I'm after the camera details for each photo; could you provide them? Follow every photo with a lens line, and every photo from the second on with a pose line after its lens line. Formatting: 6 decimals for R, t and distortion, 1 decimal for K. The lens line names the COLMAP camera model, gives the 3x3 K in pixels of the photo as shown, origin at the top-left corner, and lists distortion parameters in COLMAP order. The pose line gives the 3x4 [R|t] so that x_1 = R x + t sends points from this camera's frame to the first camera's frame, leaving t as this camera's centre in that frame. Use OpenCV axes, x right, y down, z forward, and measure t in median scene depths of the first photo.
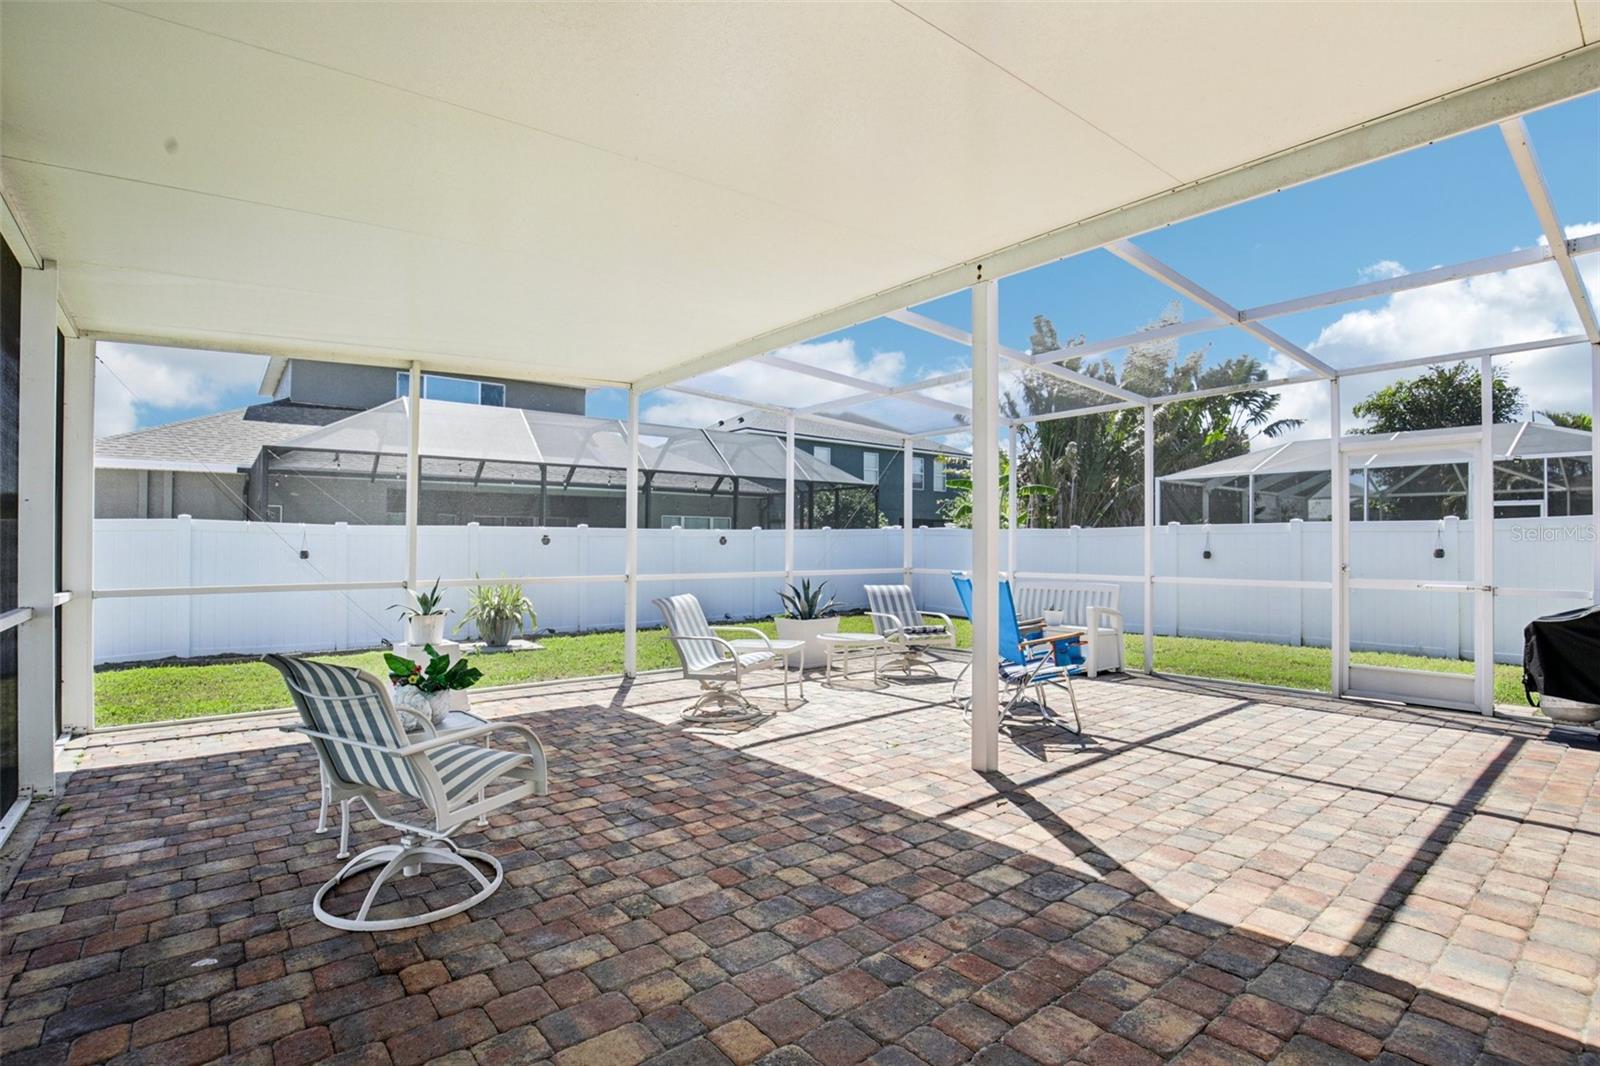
lens RADIAL K [[736.2, 0, 786.7], [0, 736.2, 539.3], [0, 0, 1]] dist [-0.028227, 0.003561]
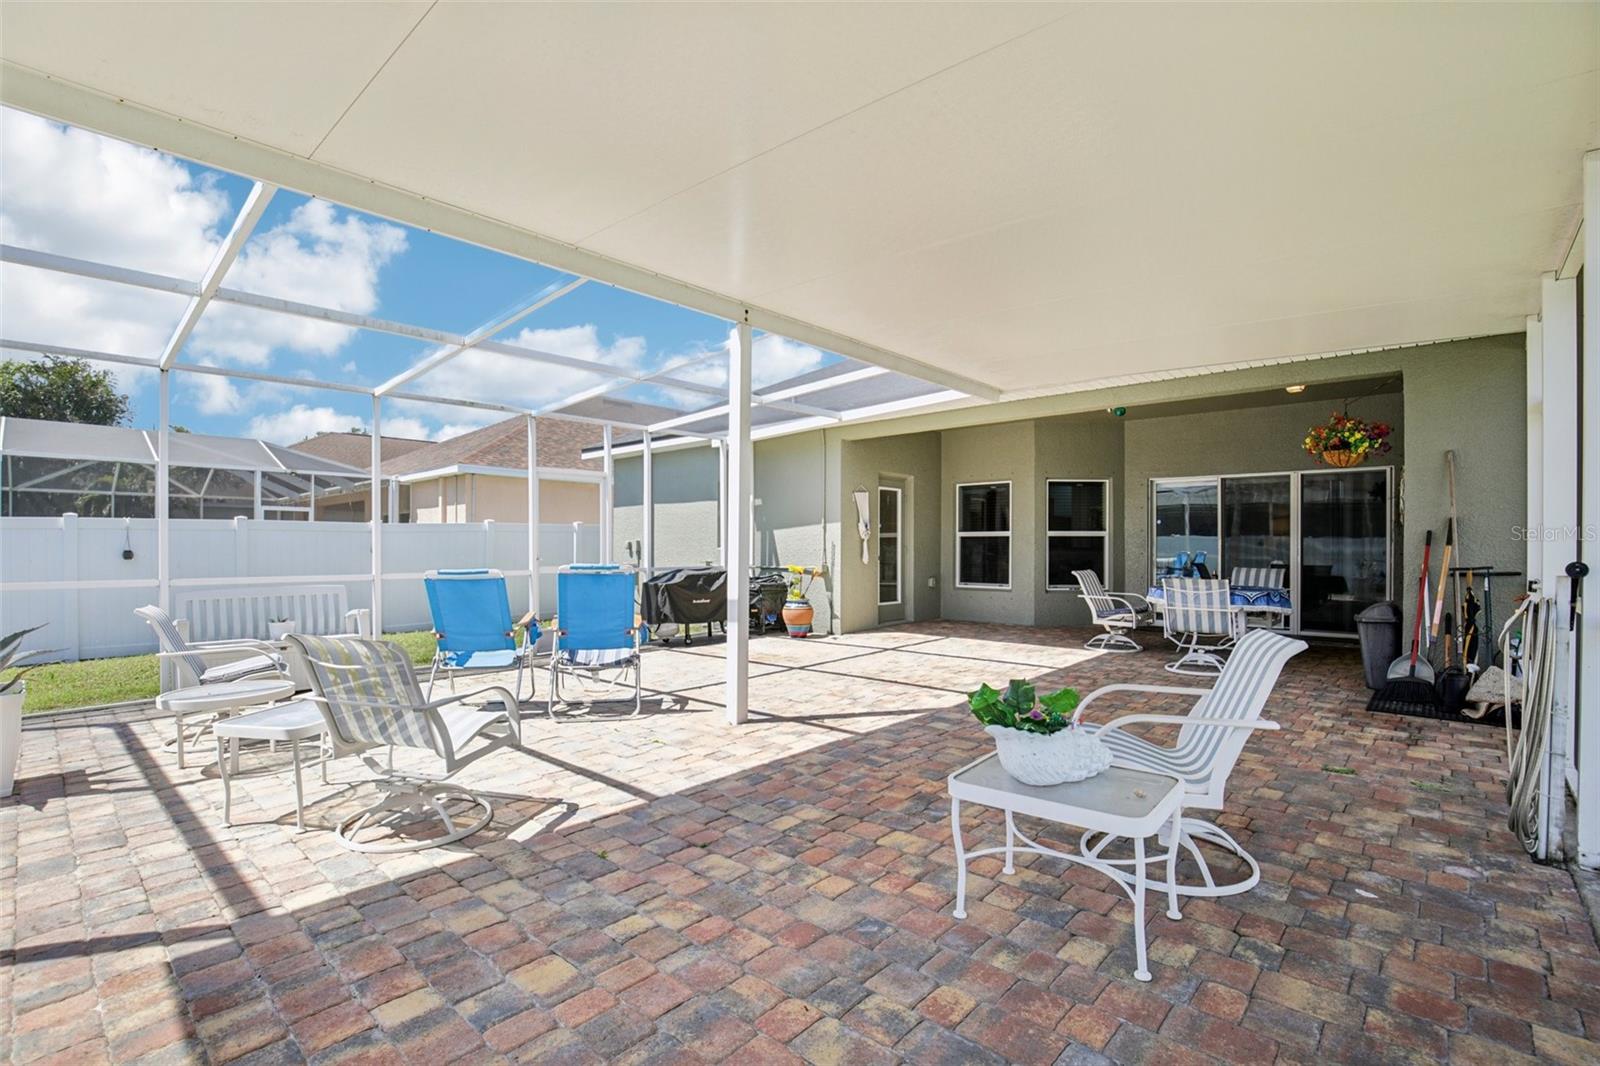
lens RADIAL K [[736.2, 0, 788.4], [0, 736.2, 540.6], [0, 0, 1]] dist [-0.028227, 0.003561]
pose [[-0.130098, 0.008163, 0.991467, -0.978127], [-0.007069, 0.999933, -0.009160, 0.023078], [-0.991476, -0.008201, -0.130032, 1.102989]]
